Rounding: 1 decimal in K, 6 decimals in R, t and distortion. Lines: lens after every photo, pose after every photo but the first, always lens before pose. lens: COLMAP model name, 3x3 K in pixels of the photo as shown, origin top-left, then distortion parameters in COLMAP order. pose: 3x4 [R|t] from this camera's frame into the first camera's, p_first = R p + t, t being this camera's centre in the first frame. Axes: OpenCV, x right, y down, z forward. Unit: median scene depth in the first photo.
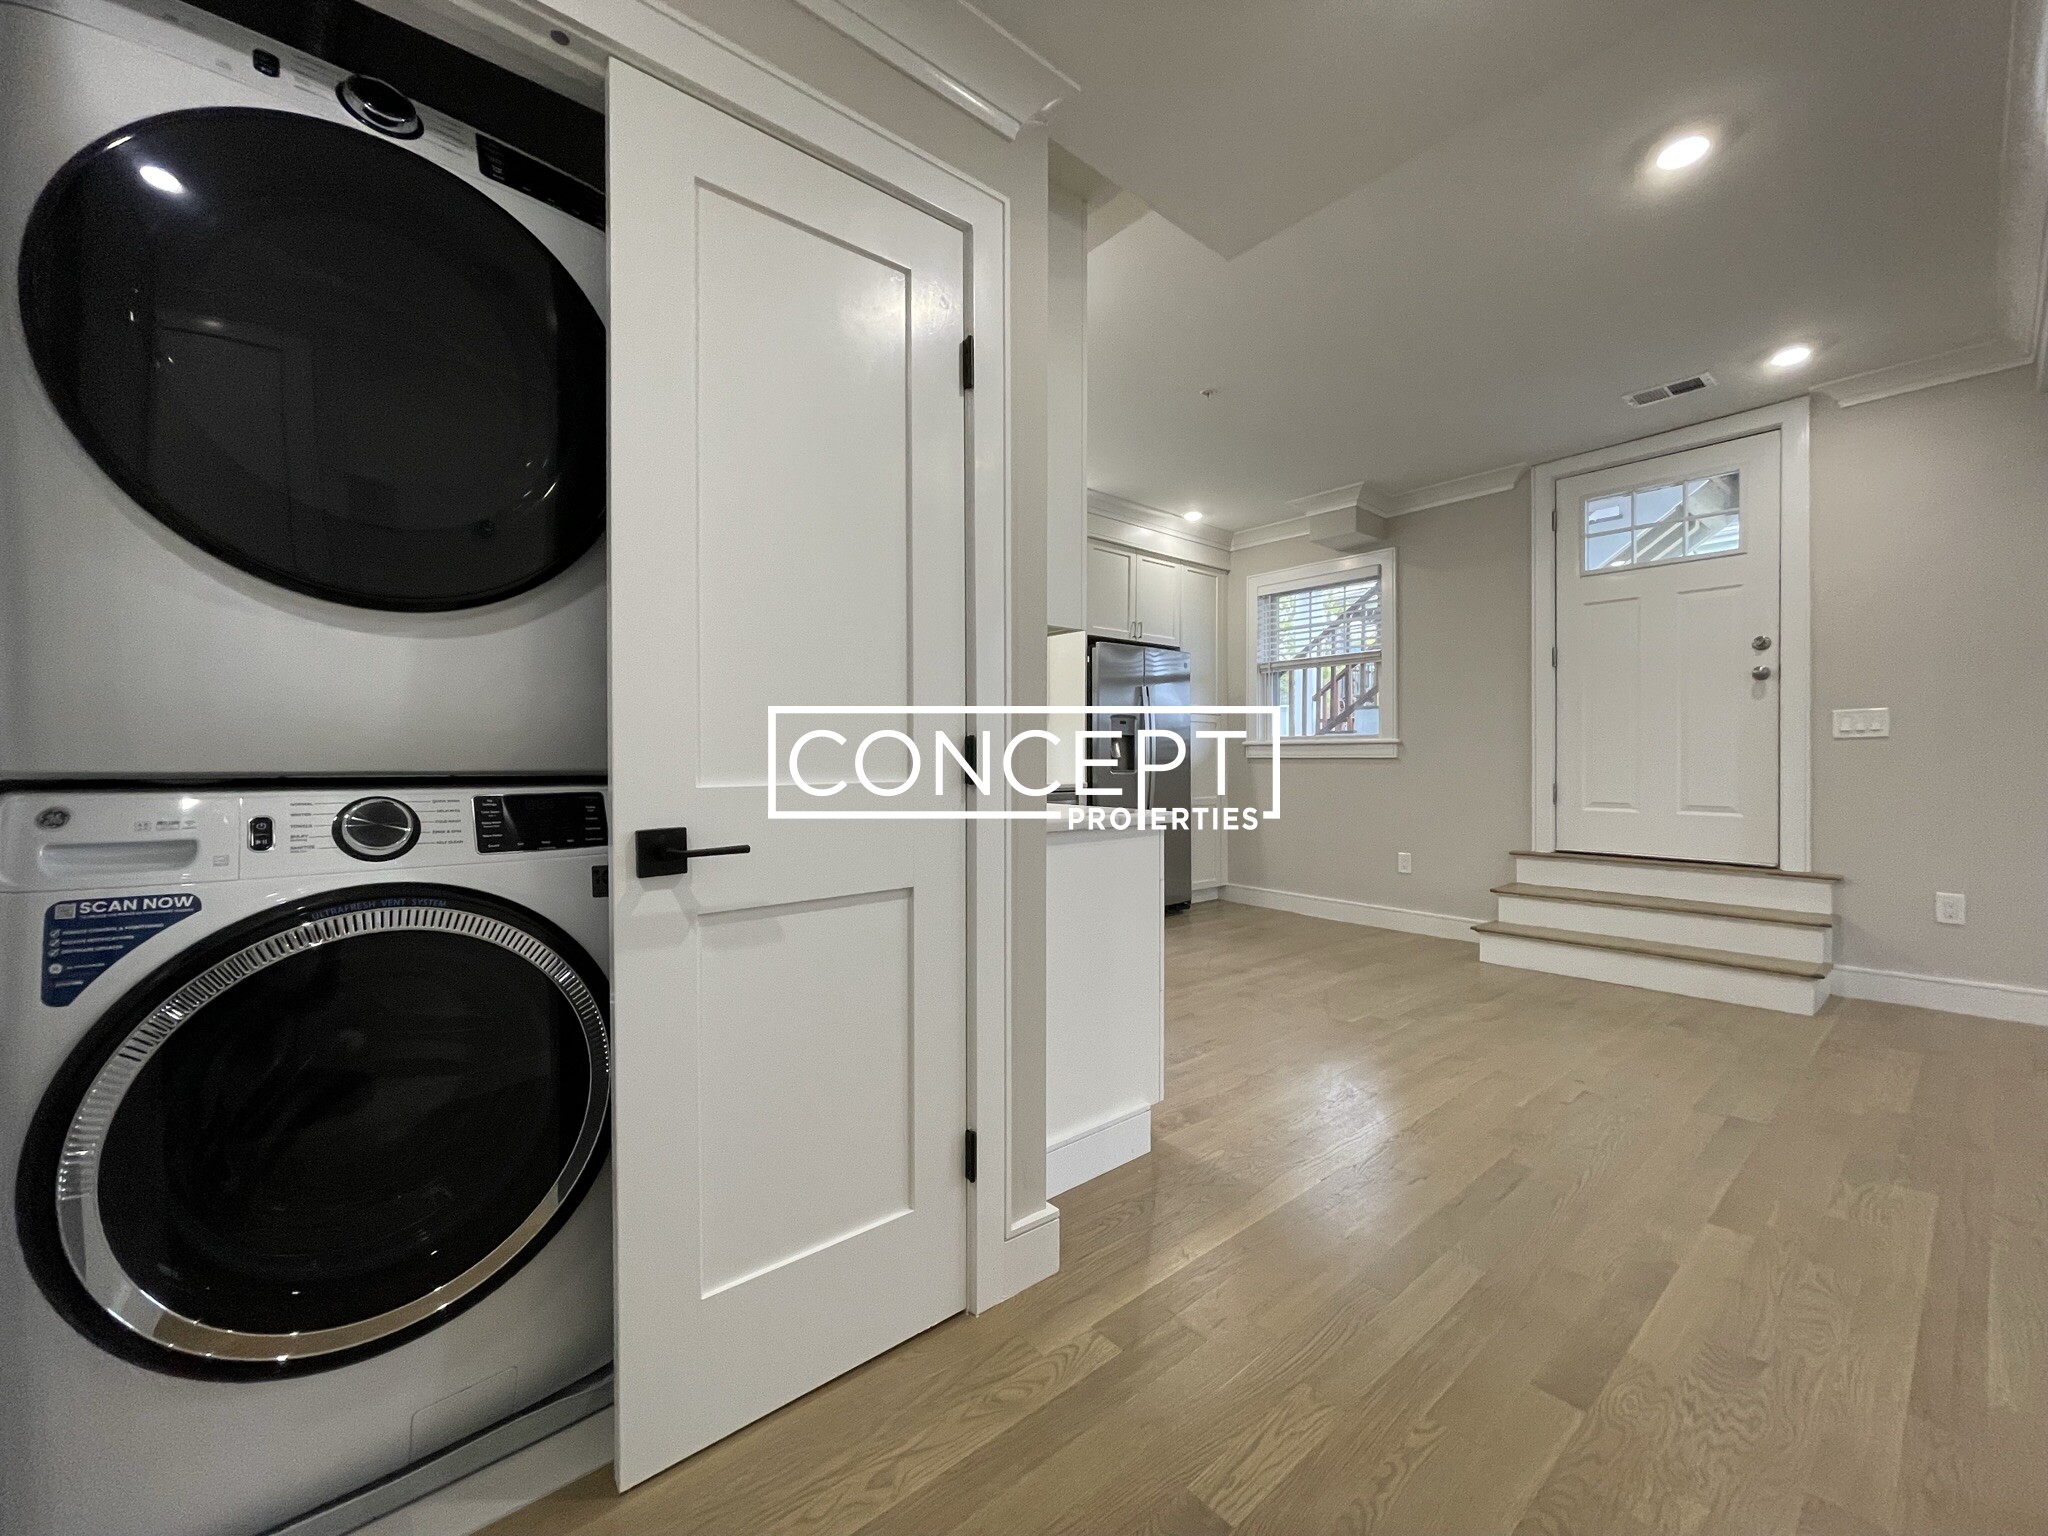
lens RADIAL K [[823.0, 0, 1020.8], [0, 823.0, 770.0], [0, 0, 1]] dist [-0.007032, 0.001418]
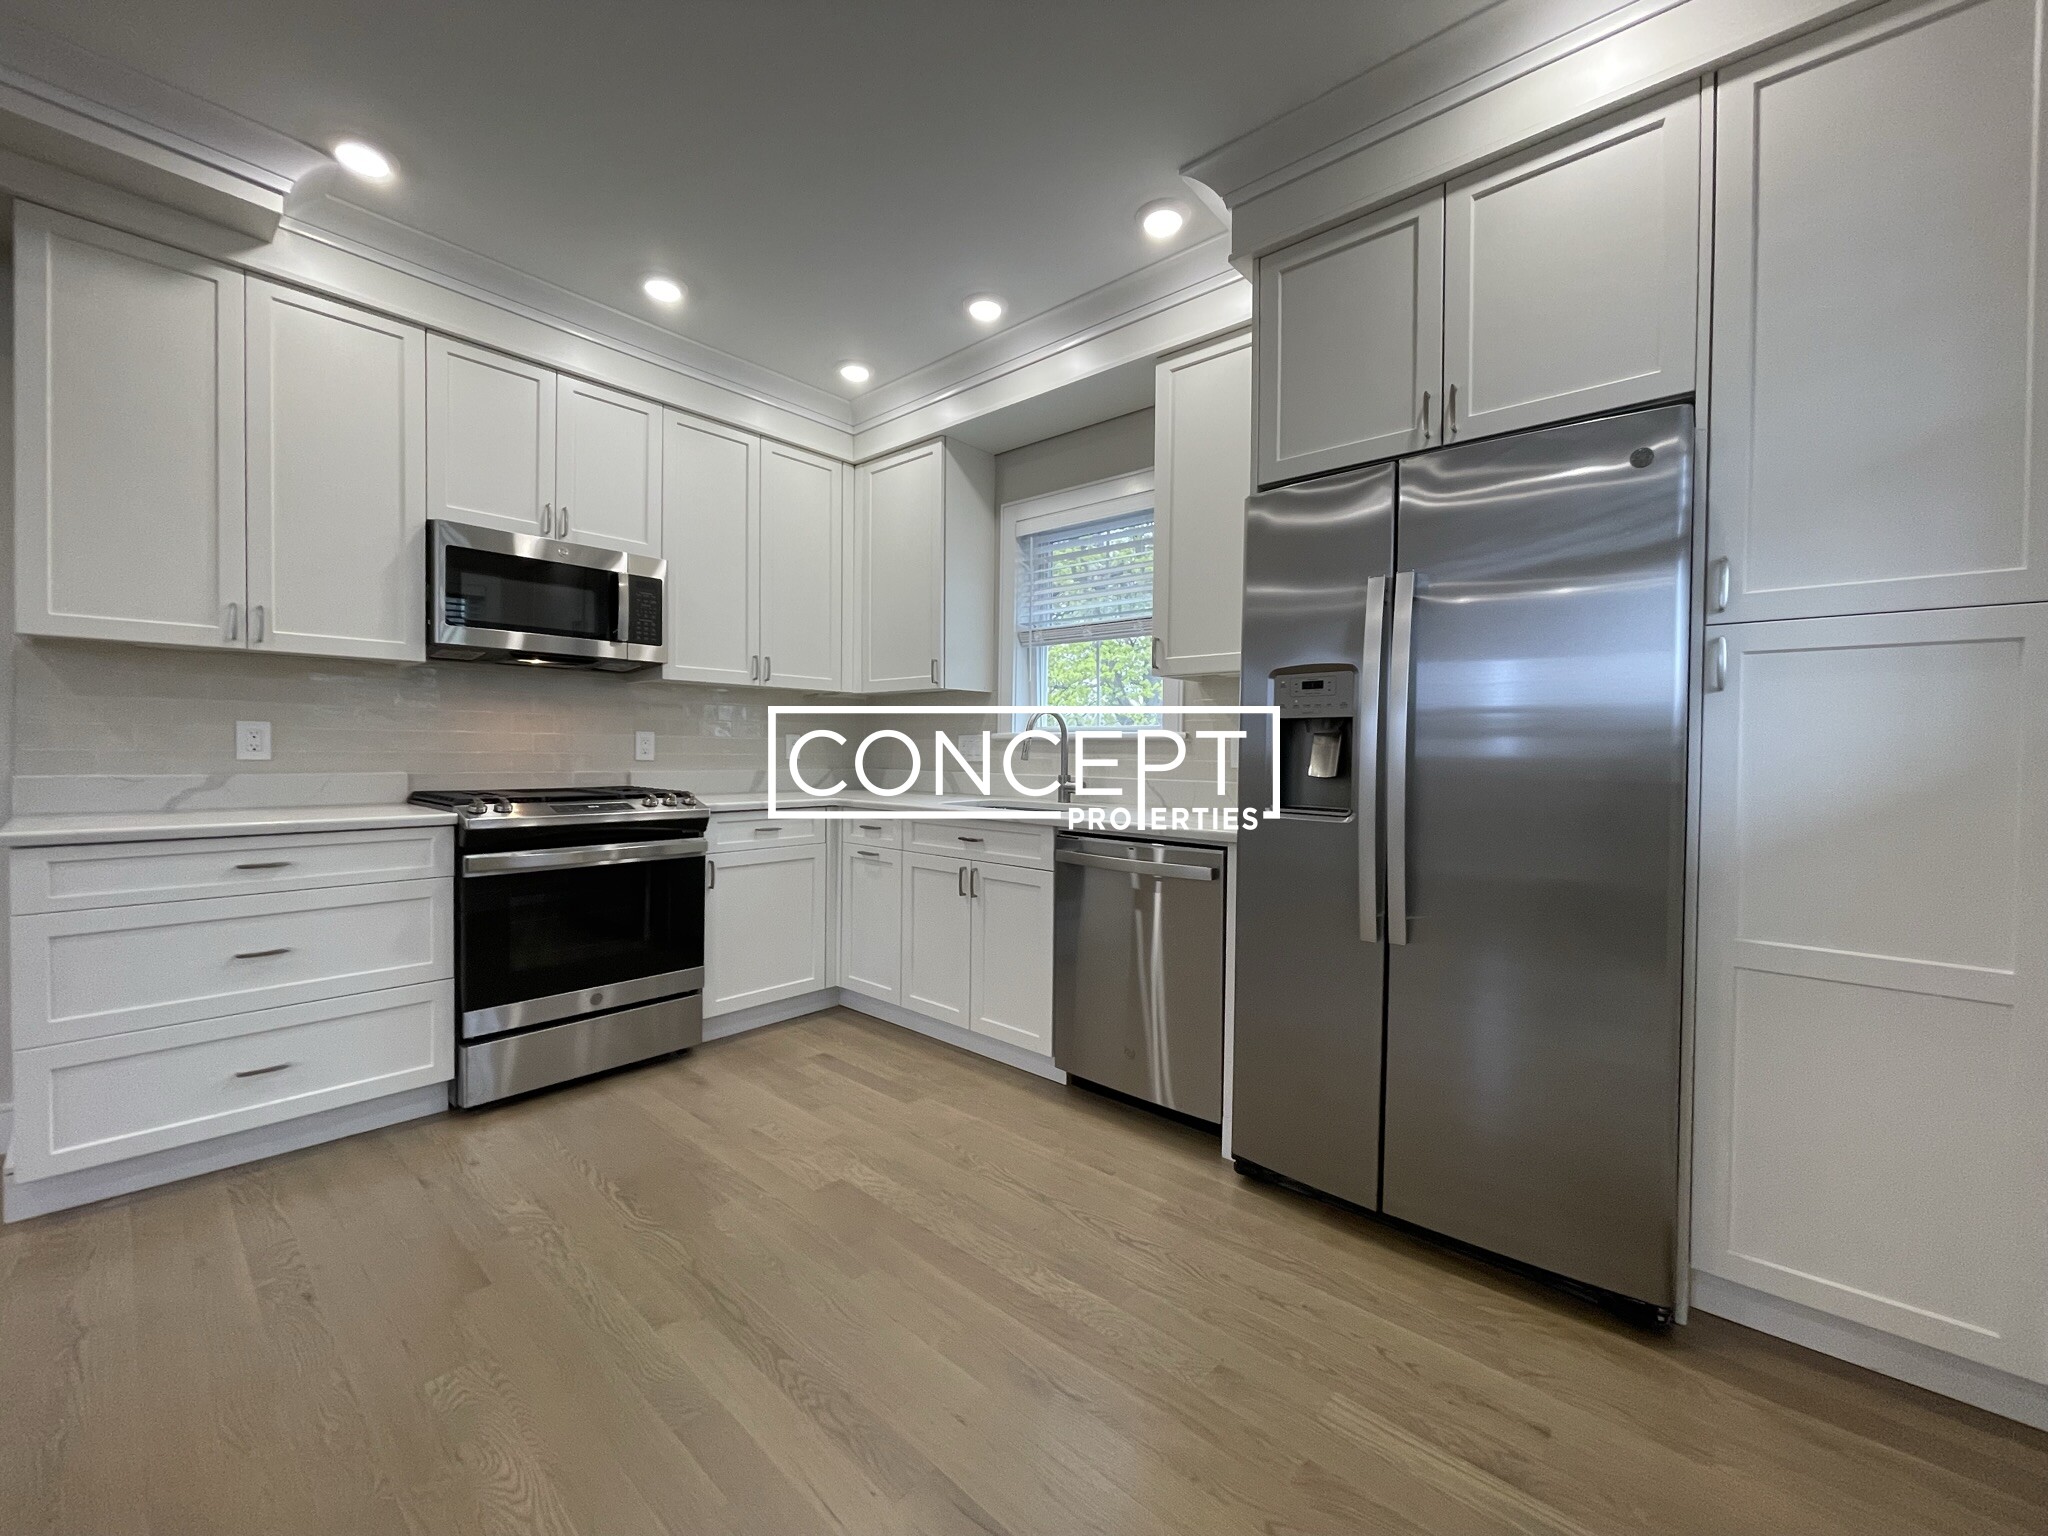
lens RADIAL K [[823.0, 0, 1024.8], [0, 823.0, 764.0], [0, 0, 1]] dist [-0.007032, 0.001418]
pose [[0.143301, 0.013885, -0.989582, 0.687769], [-0.023352, 0.999671, 0.010645, -0.030244], [0.989404, 0.021583, 0.143578, 1.152784]]
